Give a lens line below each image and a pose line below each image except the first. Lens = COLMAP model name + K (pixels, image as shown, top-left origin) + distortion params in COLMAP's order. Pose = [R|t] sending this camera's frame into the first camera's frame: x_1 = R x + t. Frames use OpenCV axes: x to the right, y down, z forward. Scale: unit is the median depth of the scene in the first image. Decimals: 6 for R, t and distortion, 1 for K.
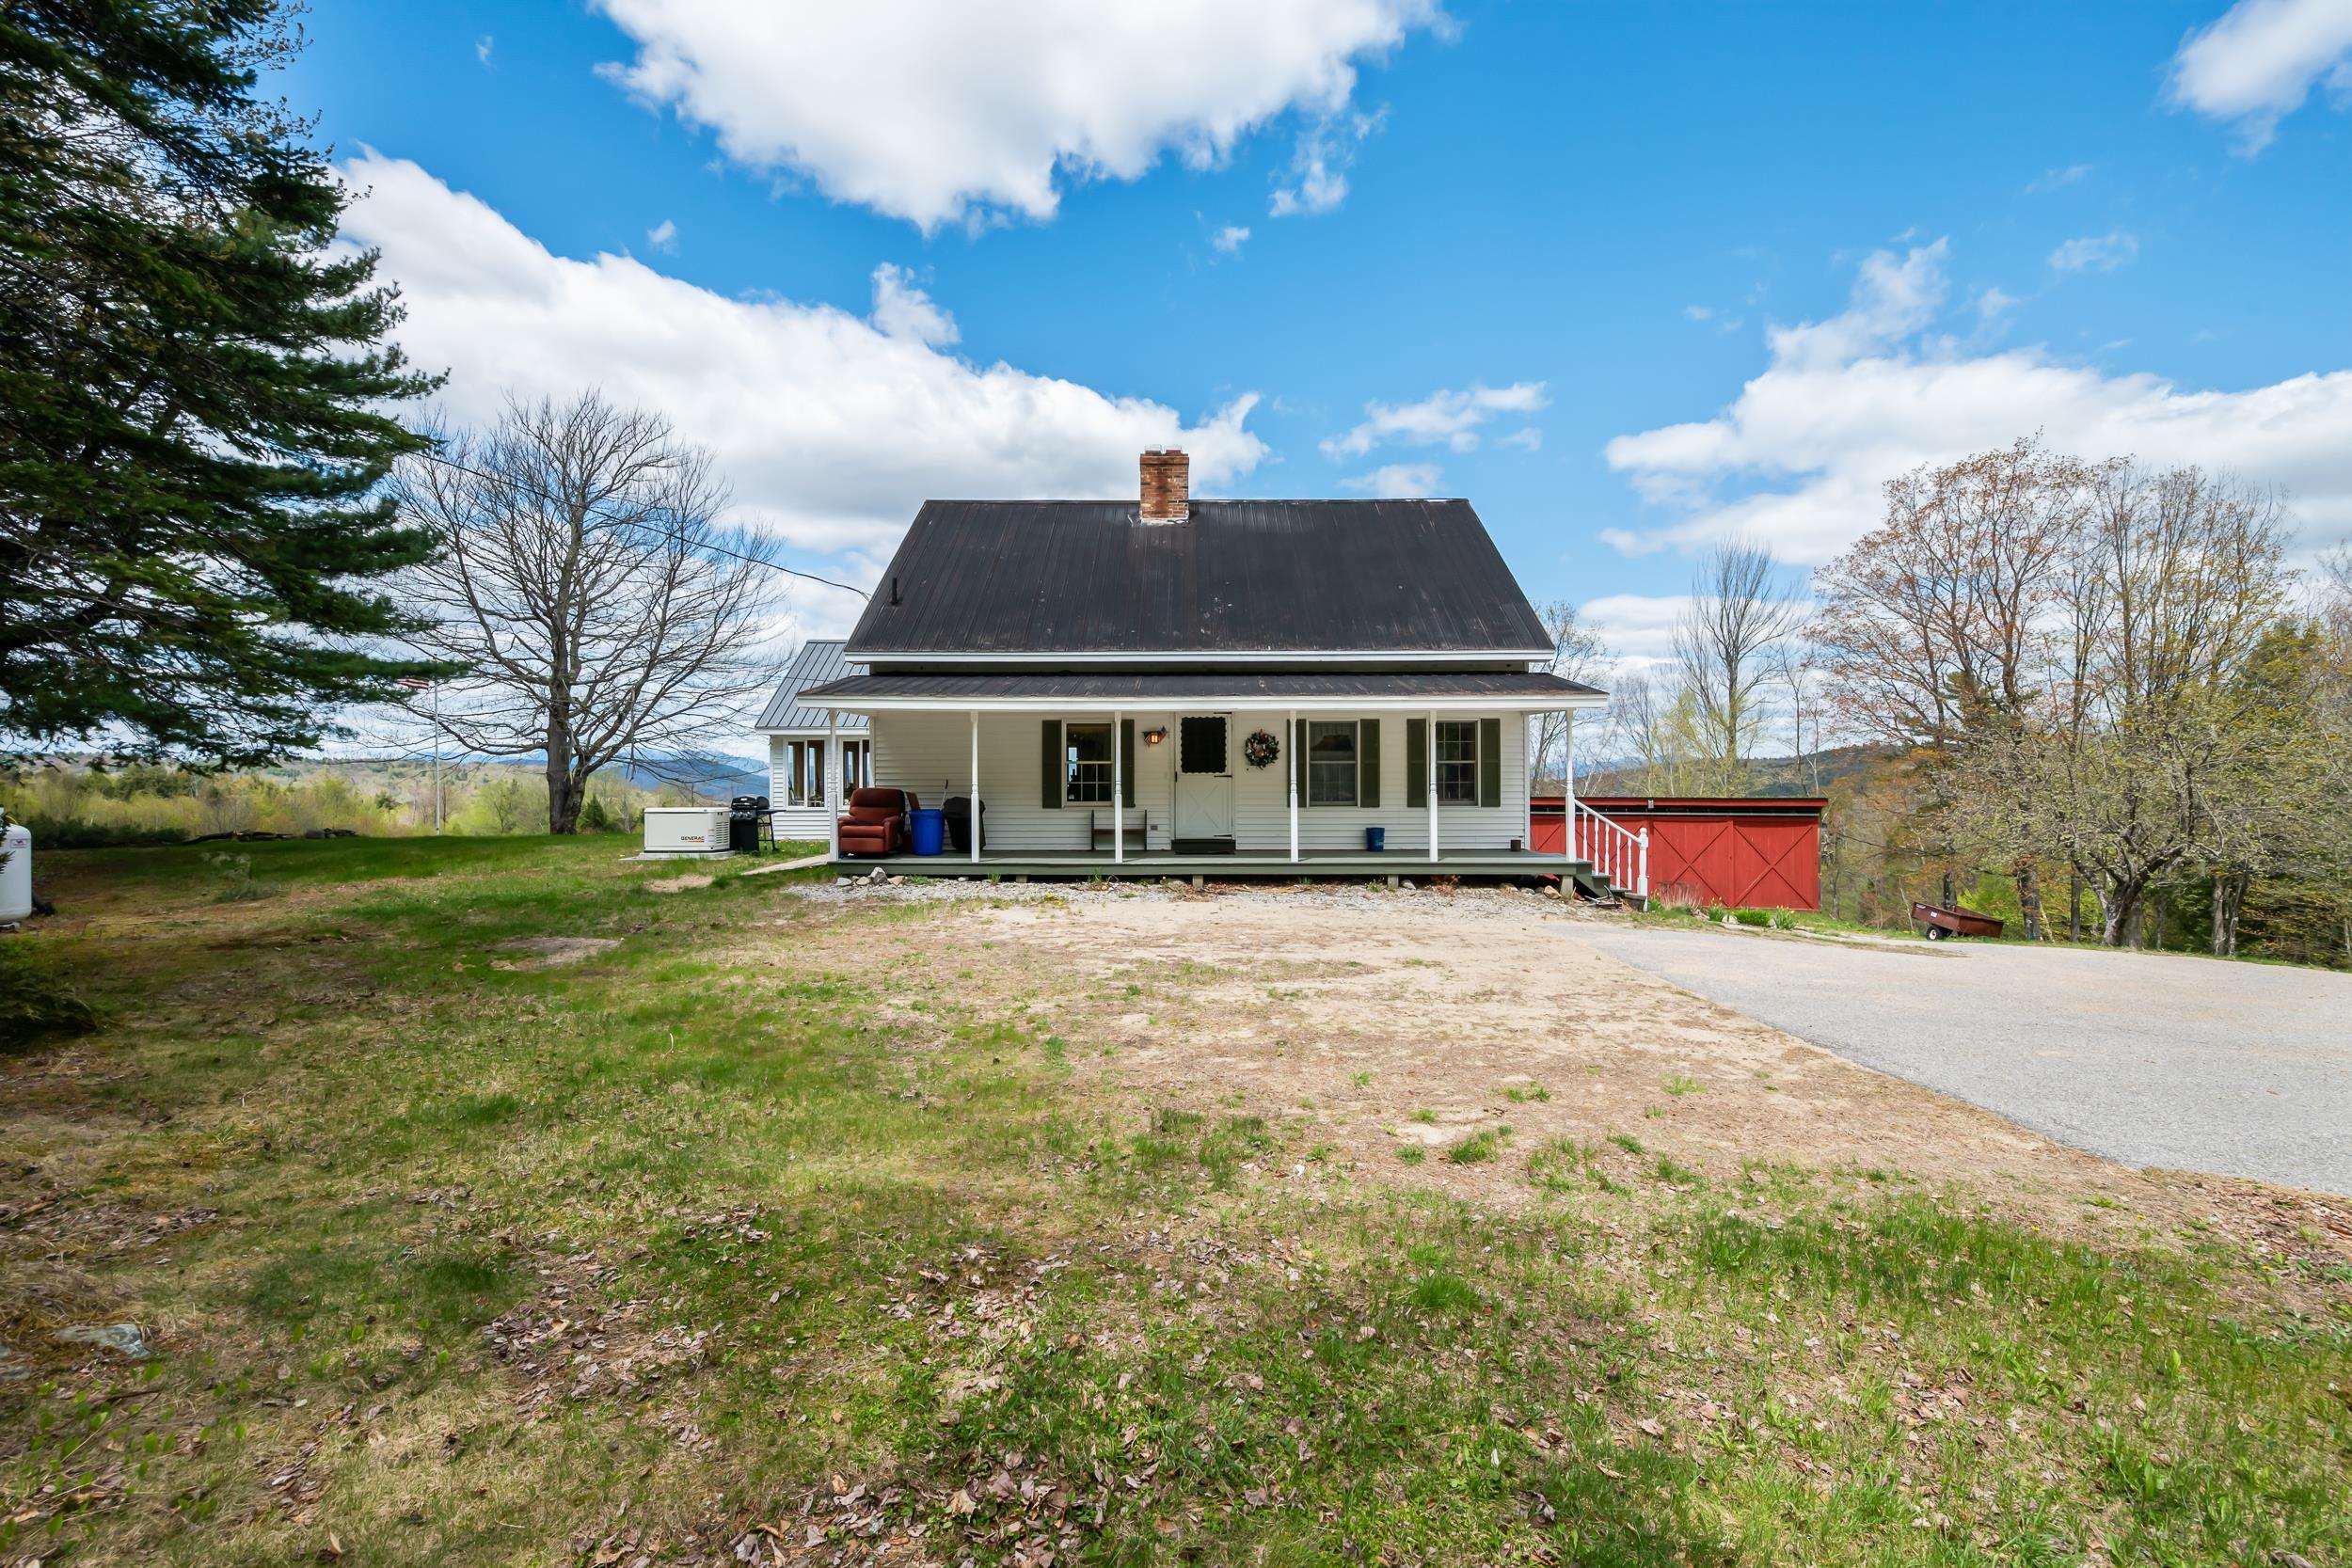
lens RADIAL K [[911.7, 0, 1176.0], [0, 911.7, 784.0], [0, 0, 1]] dist [-0.001305, -0.000199]
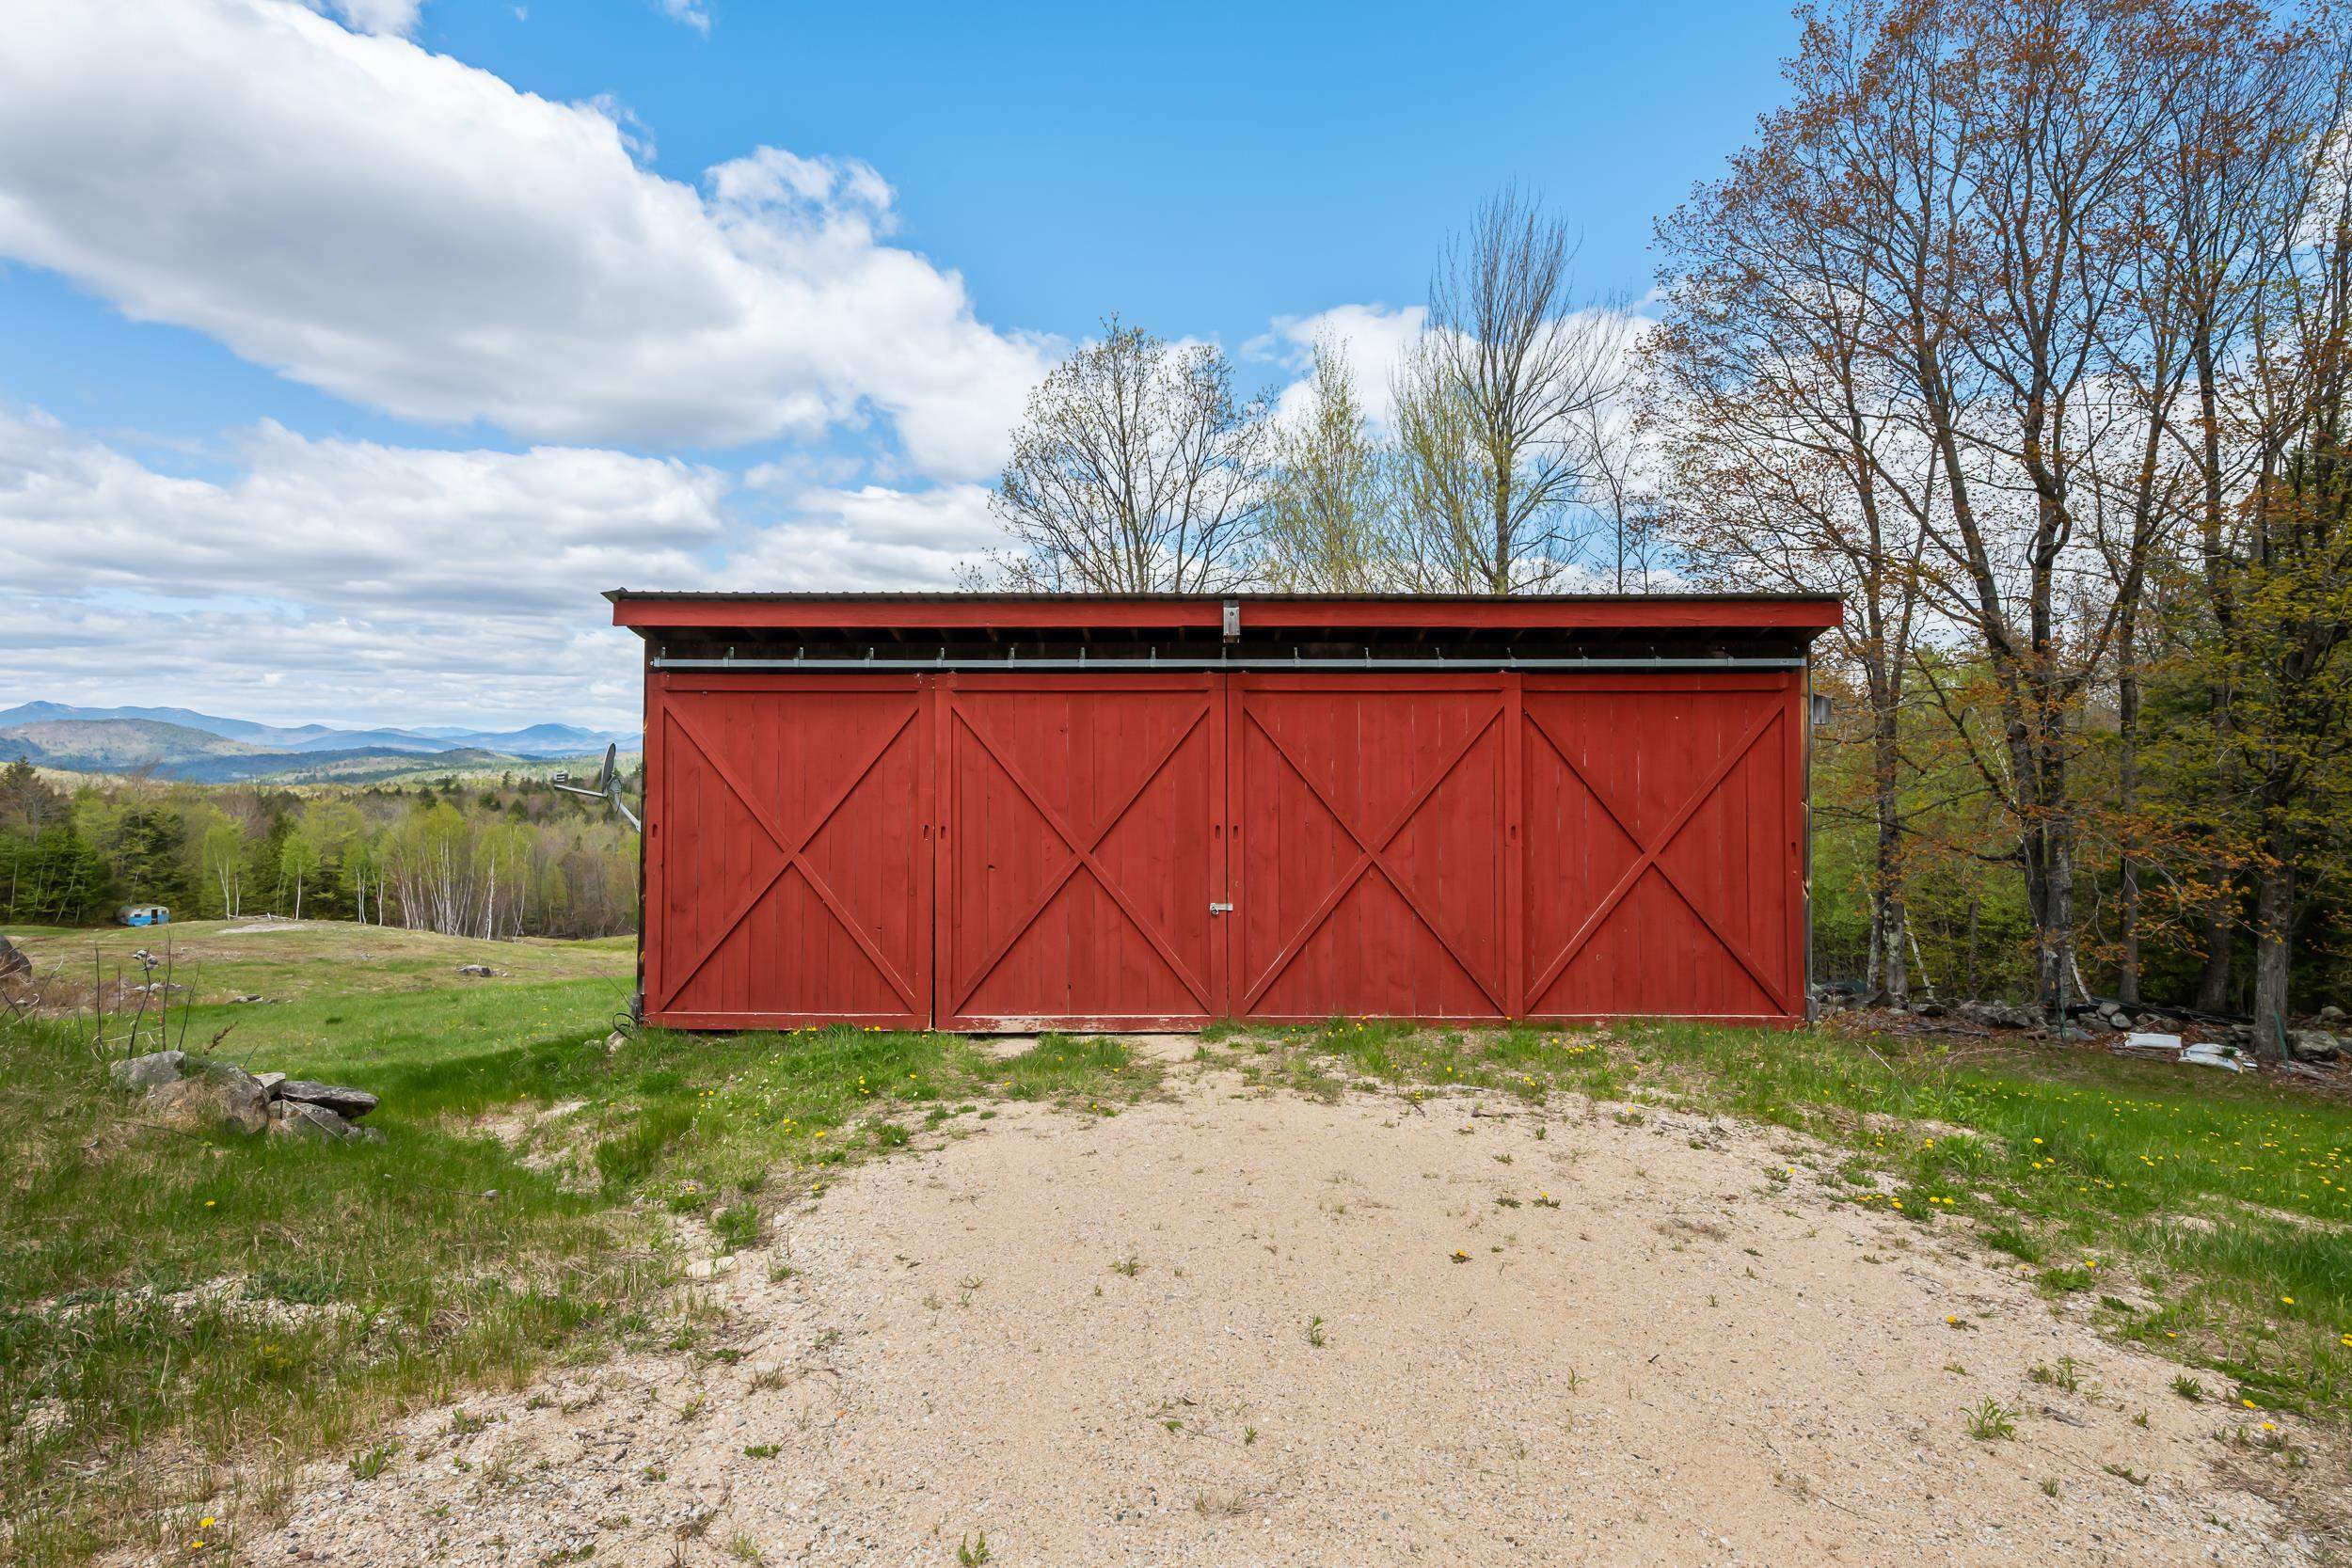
lens RADIAL K [[1071.4, 0, 1176.0], [0, 1071.4, 784.0], [0, 0, 1]] dist [0.009365, -0.000064]
pose [[0.965657, -0.002685, 0.259807, 0.872274], [-0.002543, 0.999801, 0.019787, 0.123168], [-0.259809, -0.019768, 0.965458, 1.450766]]
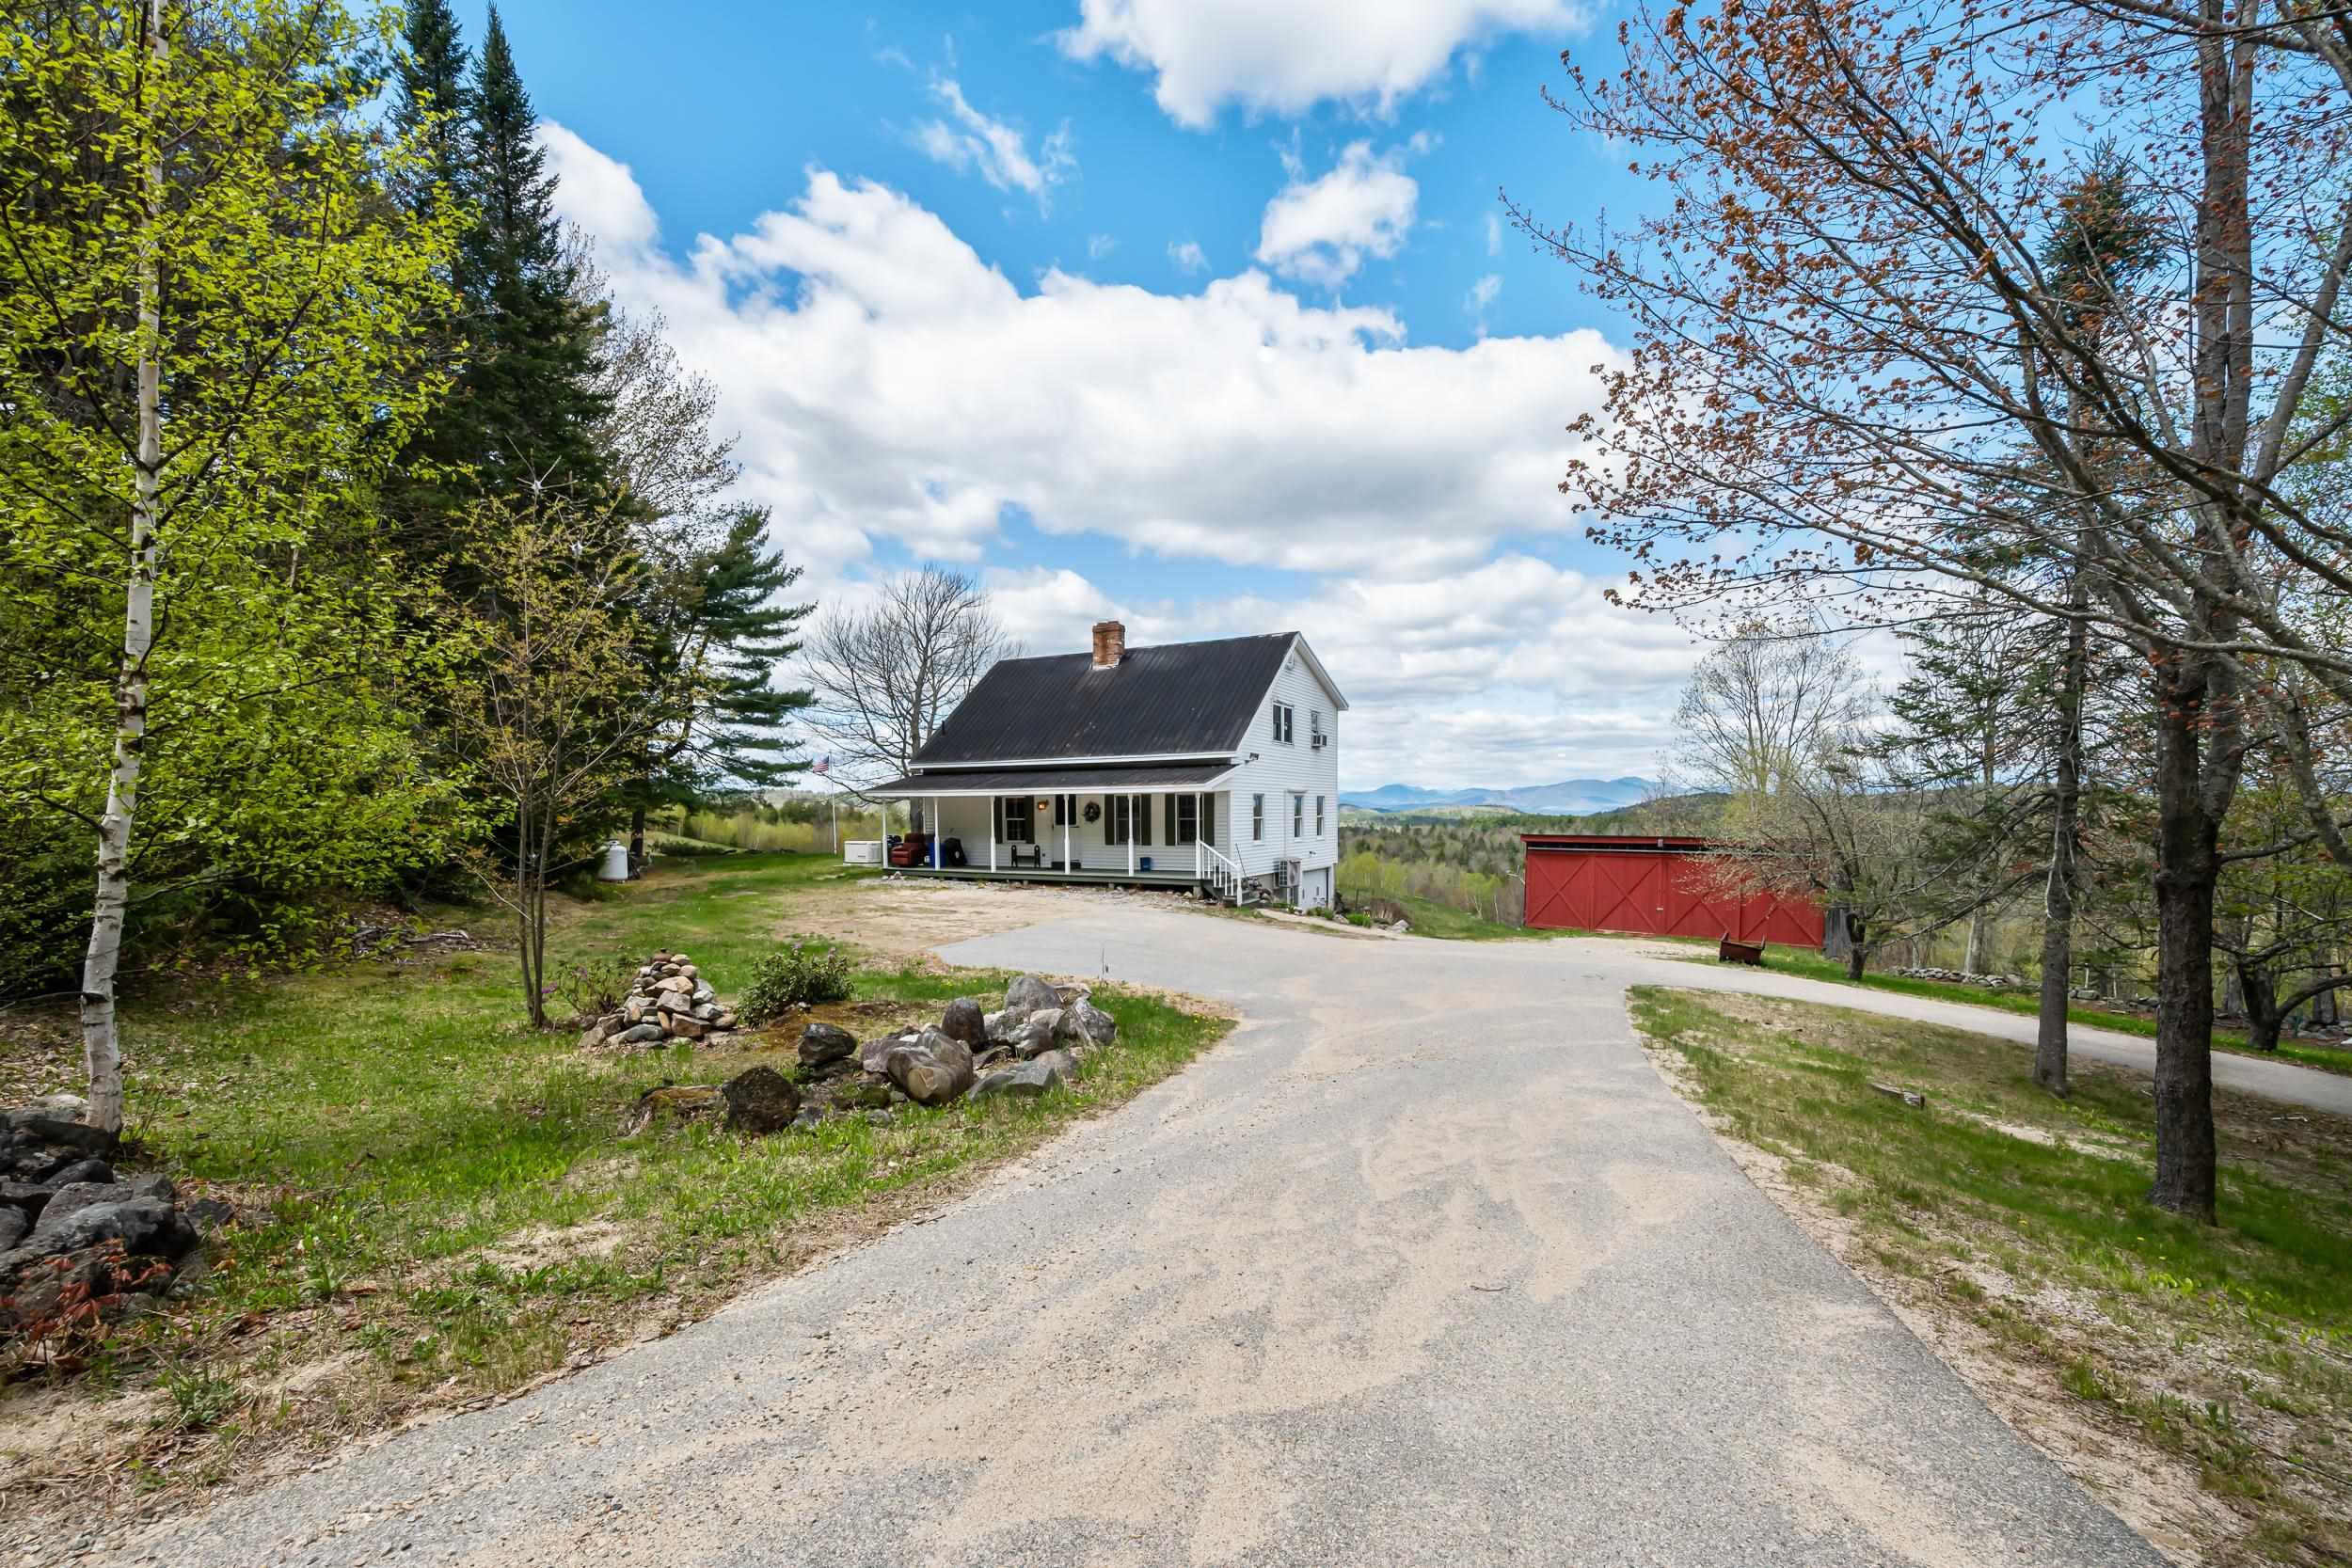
lens RADIAL K [[956.6, 0, 1174.6], [0, 956.6, 839.4], [0, 0, 1]] dist [0.000201, -0.000047]
pose [[0.885431, 0.009683, -0.464670, 1.092328], [0.005184, 0.999515, 0.030706, -0.040461], [0.464742, -0.029596, 0.884951, -0.564345]]
